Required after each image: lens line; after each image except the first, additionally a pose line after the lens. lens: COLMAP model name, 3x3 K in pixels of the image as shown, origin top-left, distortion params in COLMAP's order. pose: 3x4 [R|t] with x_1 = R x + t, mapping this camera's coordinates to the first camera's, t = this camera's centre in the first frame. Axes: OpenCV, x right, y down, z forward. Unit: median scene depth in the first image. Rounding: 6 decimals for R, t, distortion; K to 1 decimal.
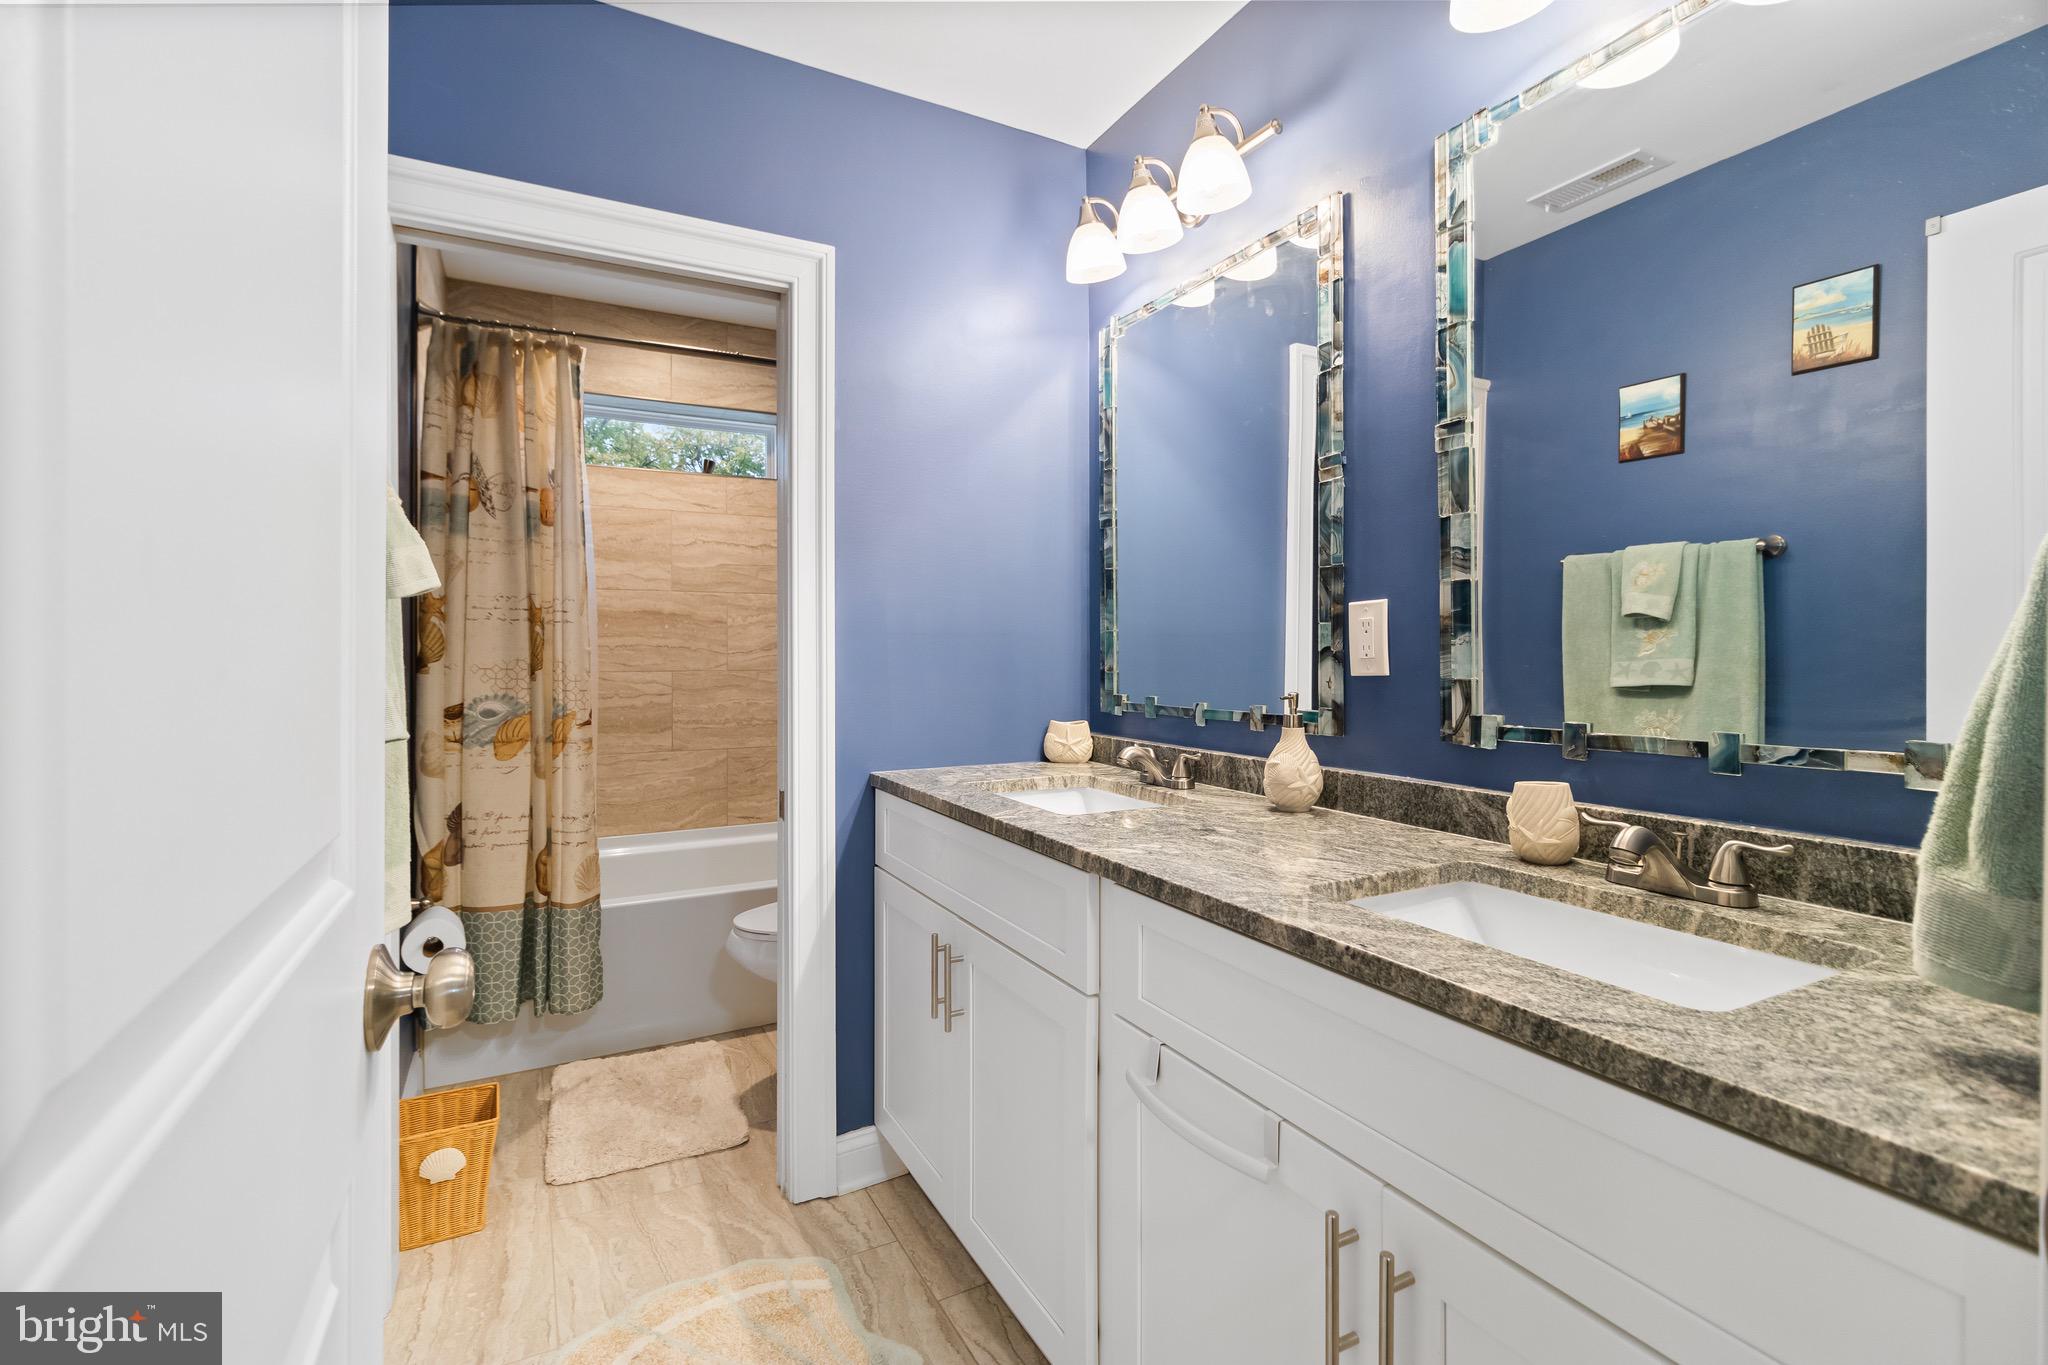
lens RADIAL K [[929.9, 0, 1023.0], [0, 929.9, 622.4], [0, 0, 1]] dist [0.000290, 0.000159]
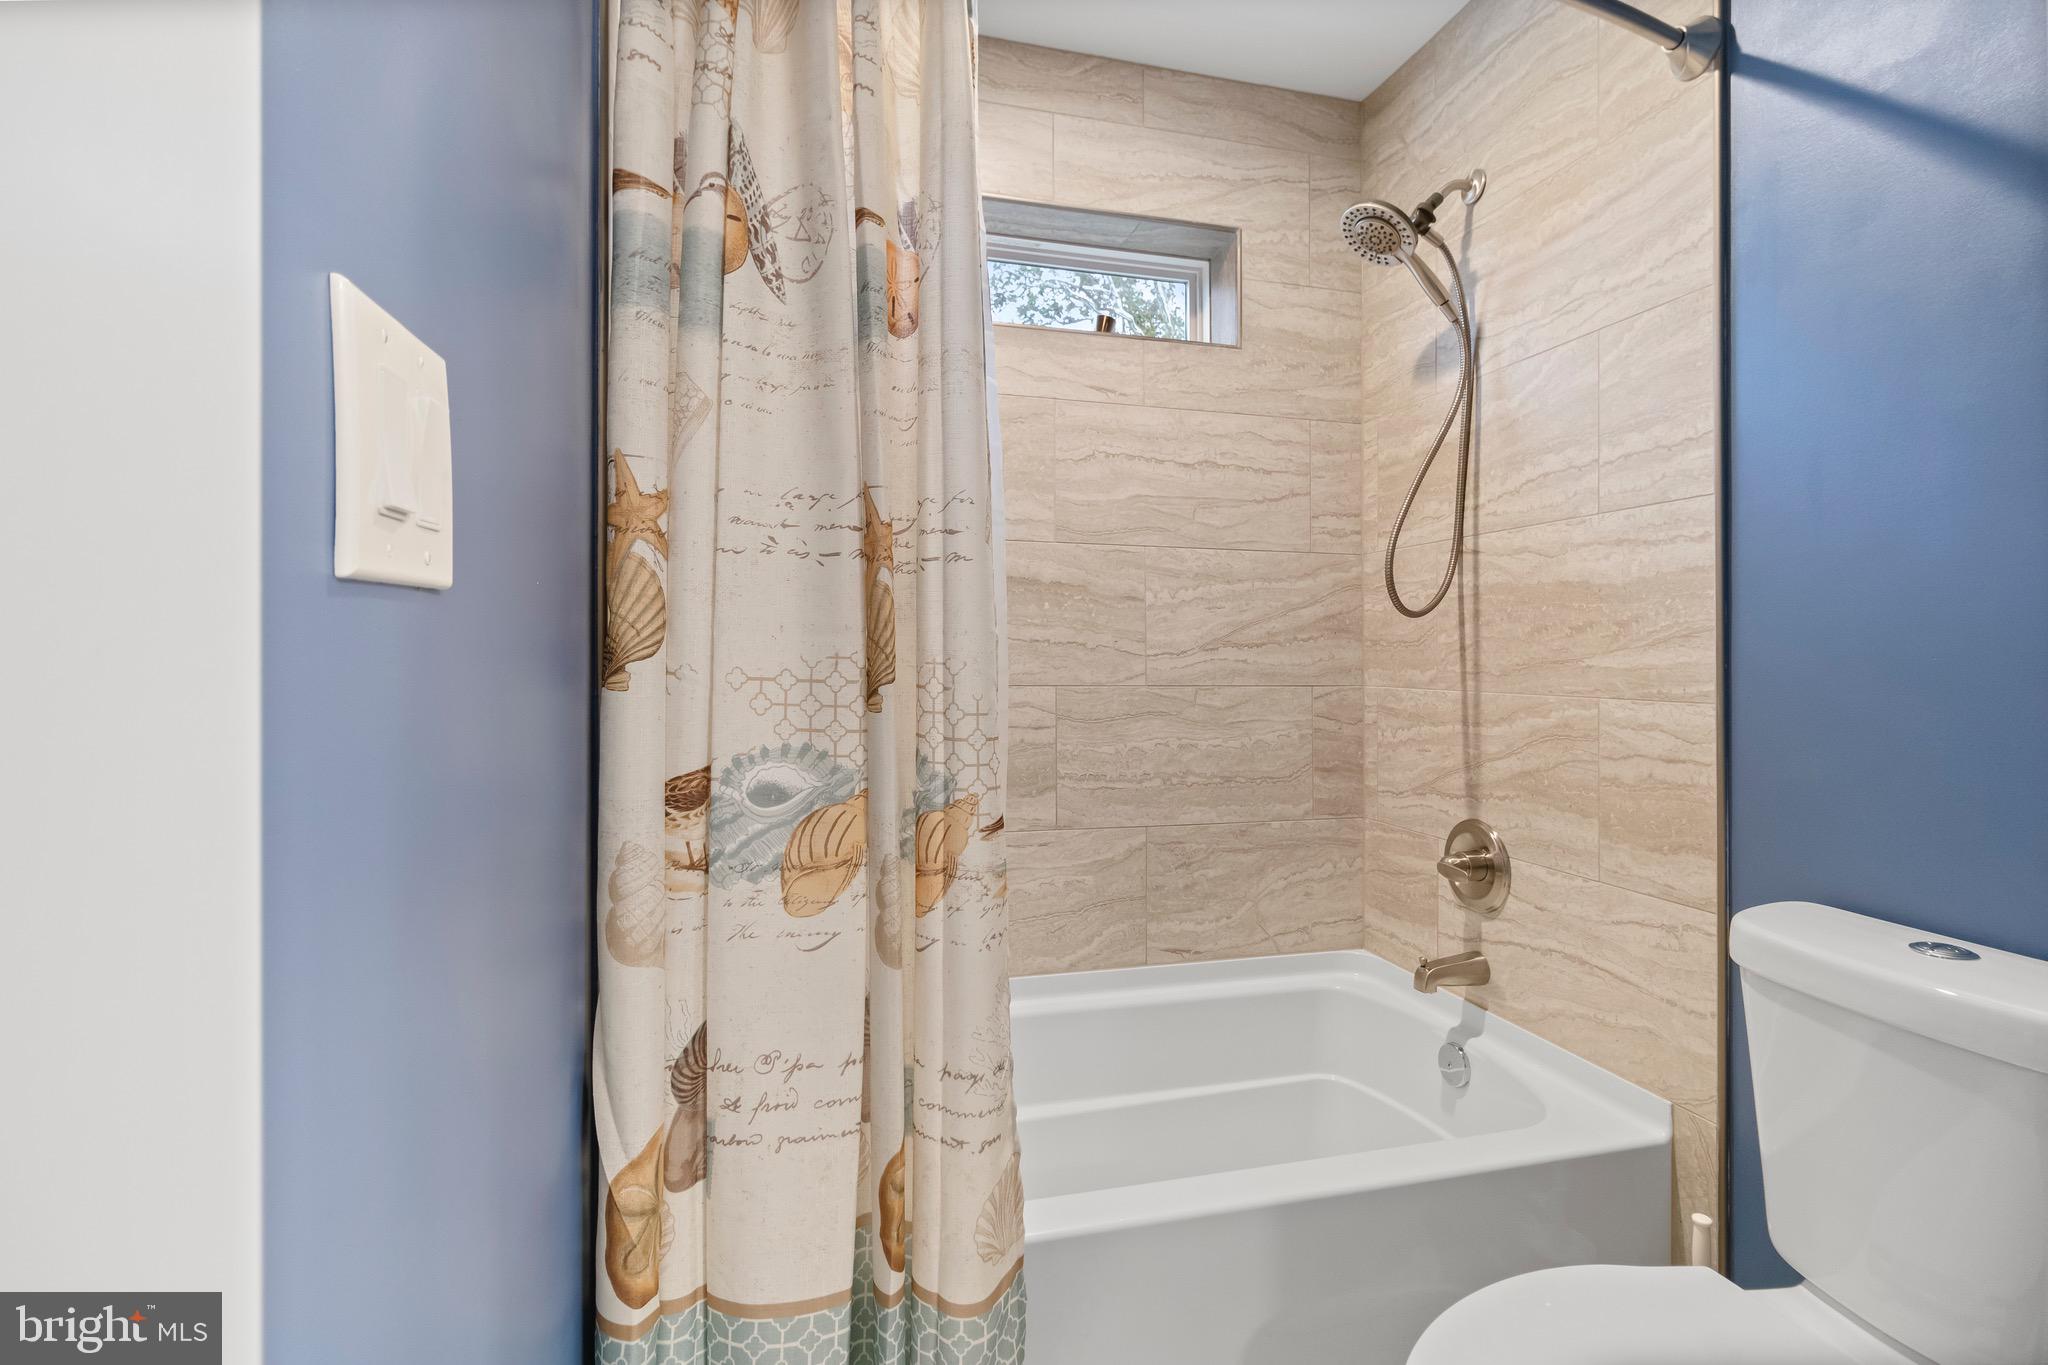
lens RADIAL K [[947.5, 0, 1026.7], [0, 947.5, 636.4], [0, 0, 1]] dist [0.000269, -0.000218]
pose [[0.972008, 0.002675, -0.234932, -0.371691], [-0.002081, 0.999994, 0.002777, 0.030267], [0.234938, -0.002211, 0.972008, 0.631271]]
